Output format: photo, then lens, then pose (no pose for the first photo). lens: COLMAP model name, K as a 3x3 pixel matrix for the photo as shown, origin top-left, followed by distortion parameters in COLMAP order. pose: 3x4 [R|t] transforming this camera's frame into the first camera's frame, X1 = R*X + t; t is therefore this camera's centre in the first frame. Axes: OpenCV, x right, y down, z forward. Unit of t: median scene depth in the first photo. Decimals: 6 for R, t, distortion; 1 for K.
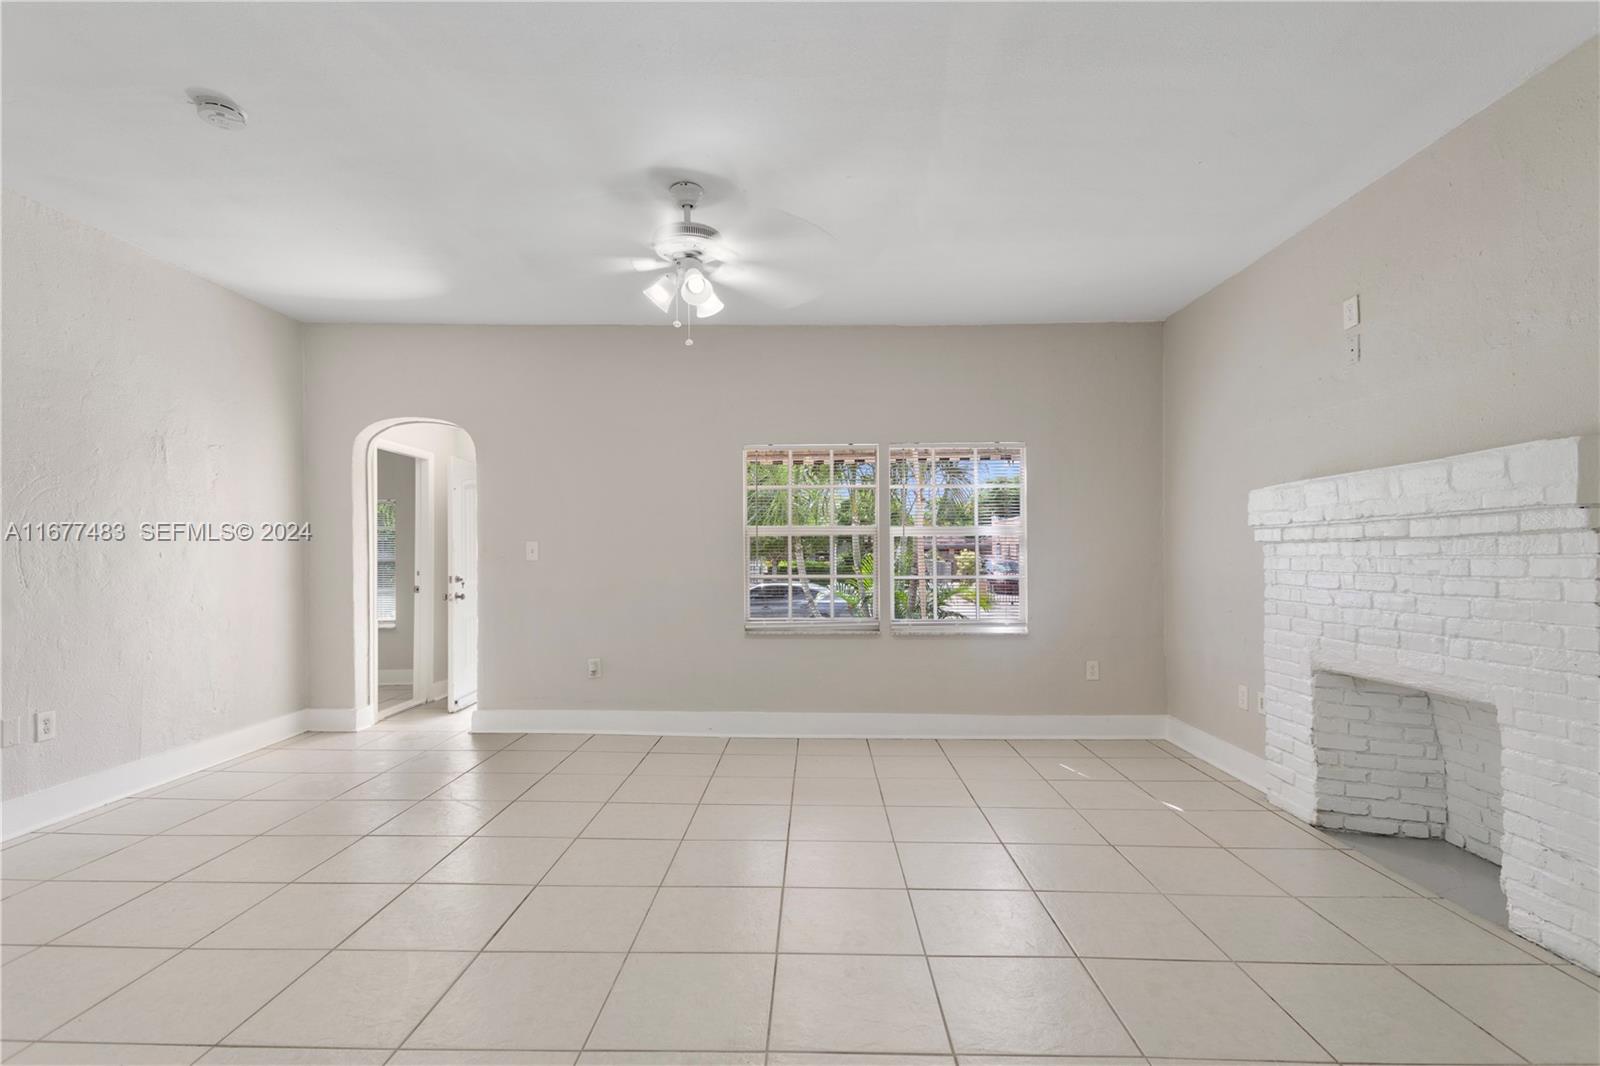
lens RADIAL K [[749.1, 0, 824.9], [0, 749.1, 547.9], [0, 0, 1]] dist [-0.005630, -0.001178]
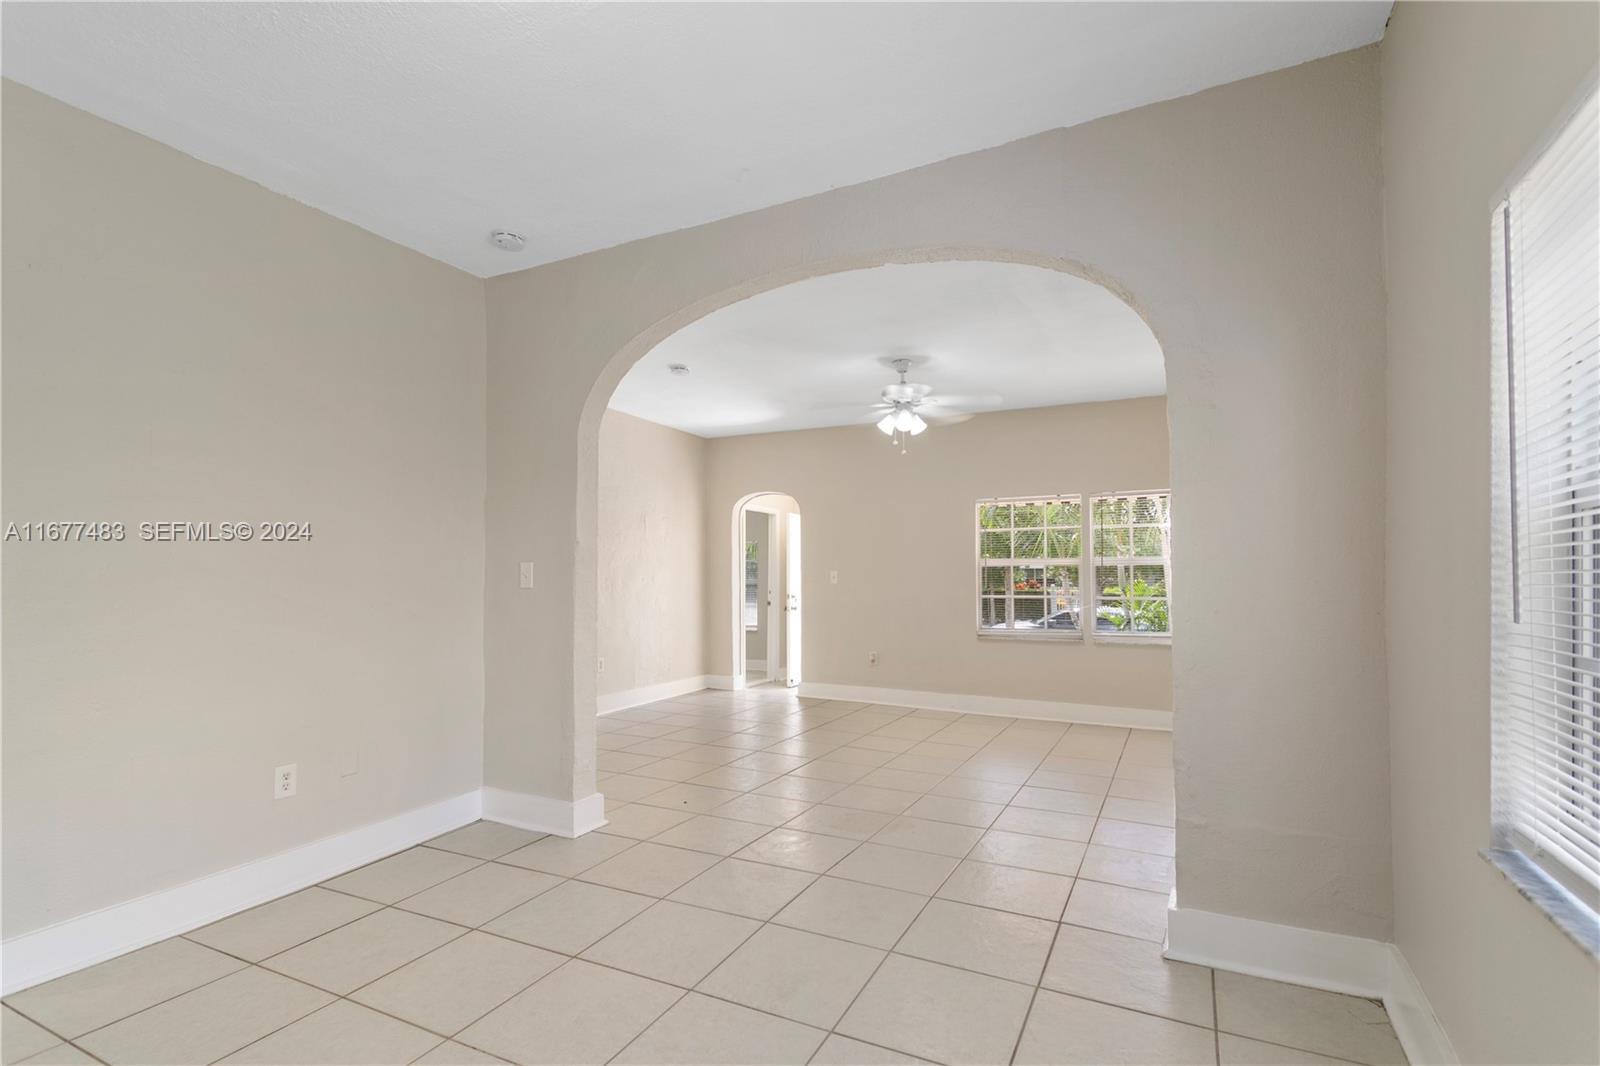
lens RADIAL K [[749.1, 0, 792.9], [0, 749.1, 564.5], [0, 0, 1]] dist [-0.005630, -0.001178]
pose [[0.887126, -0.008341, -0.461452, 0.223084], [-0.000163, 0.999831, -0.018384, 0.005976], [0.461527, 0.016384, 0.886975, -0.362332]]
